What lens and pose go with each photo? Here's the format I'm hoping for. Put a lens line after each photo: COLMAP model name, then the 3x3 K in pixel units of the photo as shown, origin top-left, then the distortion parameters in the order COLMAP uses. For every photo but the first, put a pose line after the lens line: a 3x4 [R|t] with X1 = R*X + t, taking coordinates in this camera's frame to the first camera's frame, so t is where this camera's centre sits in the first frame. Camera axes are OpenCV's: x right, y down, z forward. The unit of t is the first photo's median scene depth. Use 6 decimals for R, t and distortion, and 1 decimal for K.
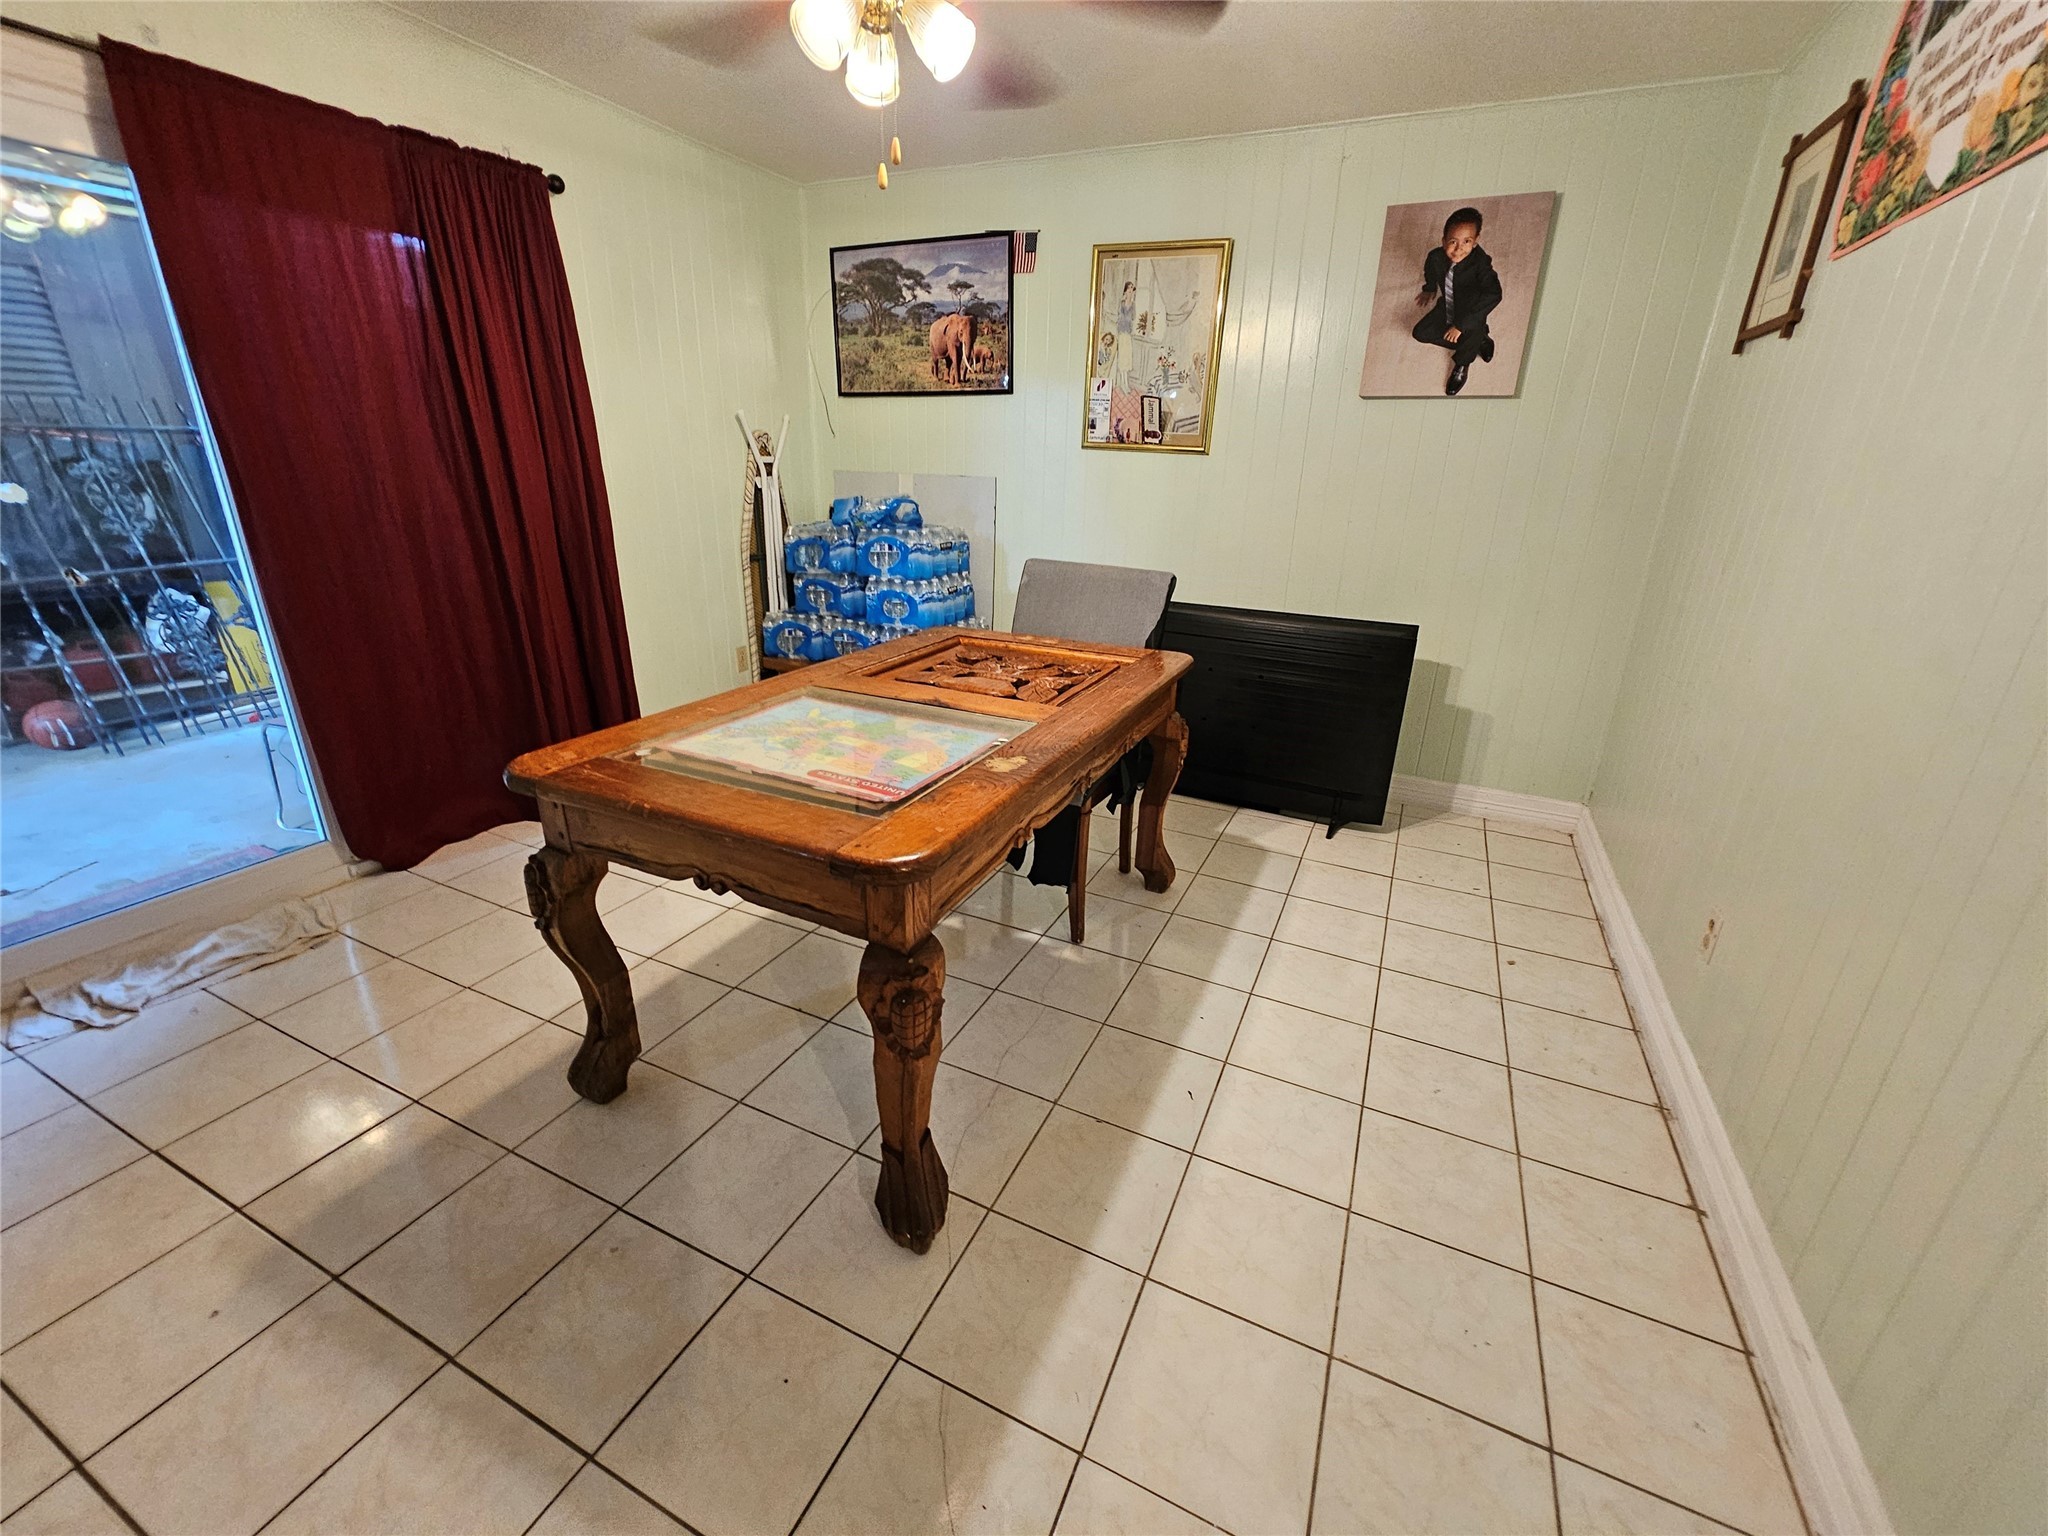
lens RADIAL K [[839.2, 0, 1024.0], [0, 839.2, 768.0], [0, 0, 1]] dist [-0.000154, -0.000594]
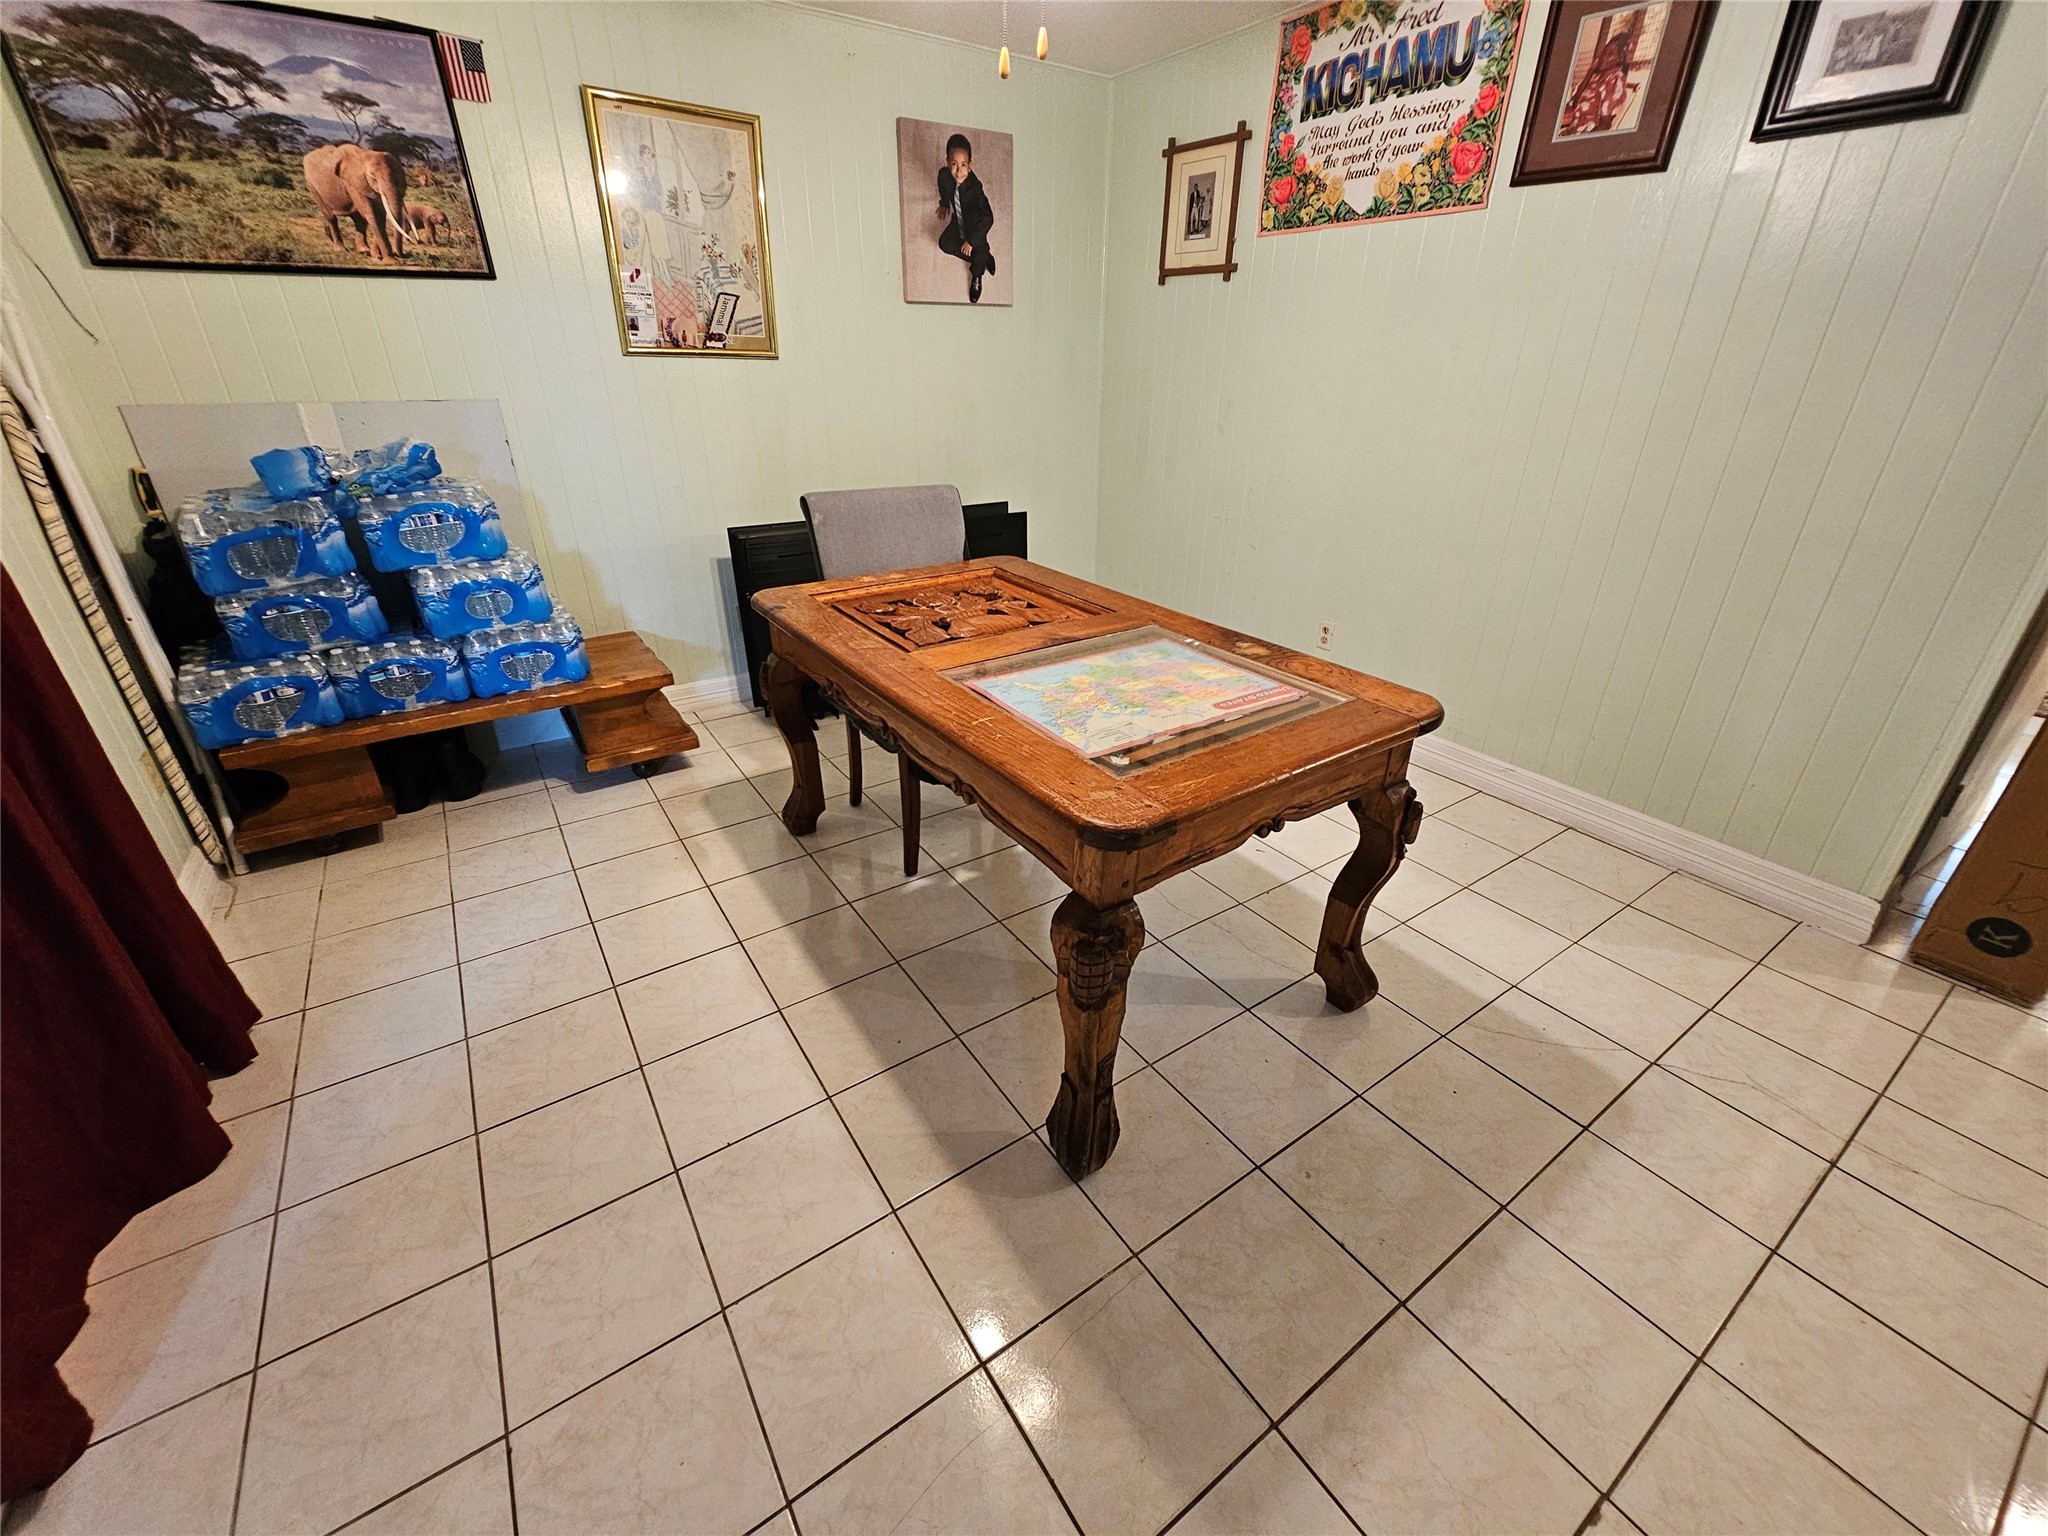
lens RADIAL K [[839.2, 0, 1024.0], [0, 839.2, 768.0], [0, 0, 1]] dist [-0.000154, -0.000594]
pose [[0.505712, -0.405607, 0.761405, -0.533374], [0.306410, 0.909485, 0.280979, -0.131096], [-0.806454, 0.091208, 0.584220, 0.257145]]
